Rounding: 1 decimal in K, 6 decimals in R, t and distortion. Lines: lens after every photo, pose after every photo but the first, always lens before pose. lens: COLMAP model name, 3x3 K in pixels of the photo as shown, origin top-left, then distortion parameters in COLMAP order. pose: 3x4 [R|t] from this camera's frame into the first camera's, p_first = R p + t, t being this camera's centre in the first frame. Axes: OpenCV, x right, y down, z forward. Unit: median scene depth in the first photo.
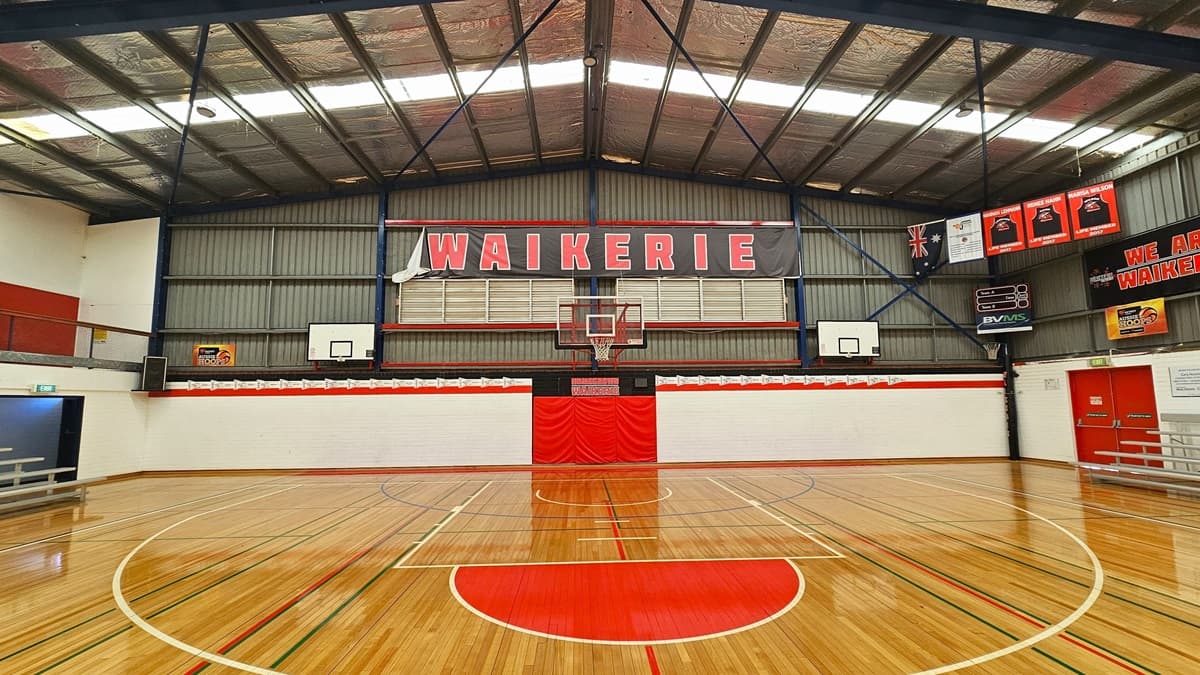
lens RADIAL K [[485.7, 0, 610.7], [0, 485.7, 358.4], [0, 0, 1]] dist [-0.000005, -0.000387]
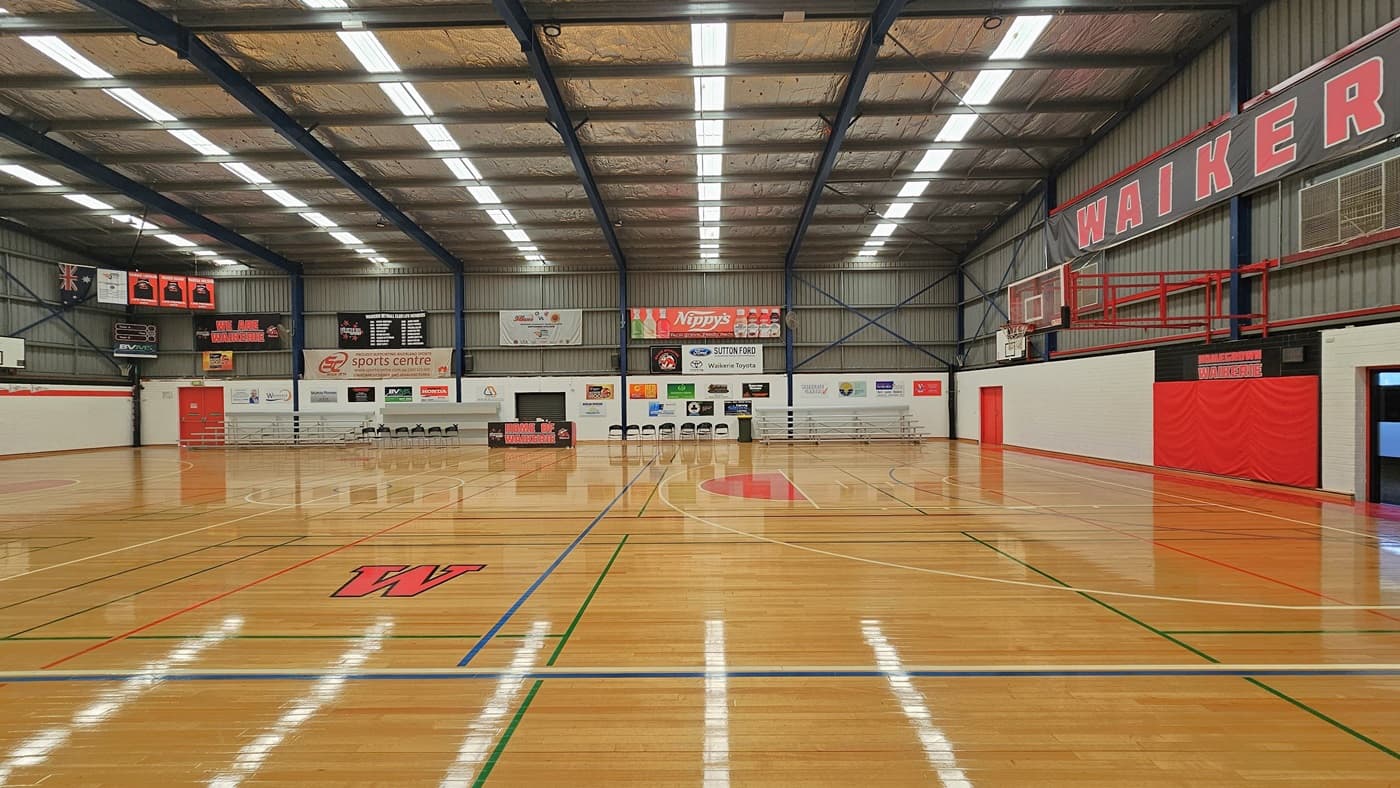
lens RADIAL K [[566.7, 0, 698.3], [0, 566.7, 400.8], [0, 0, 1]] dist [-0.000005, -0.000387]
pose [[0.062808, 0.014197, 0.997925, -0.729034], [-0.078314, 0.996886, -0.009253, -0.040999], [-0.994948, -0.077570, 0.063724, -0.740696]]
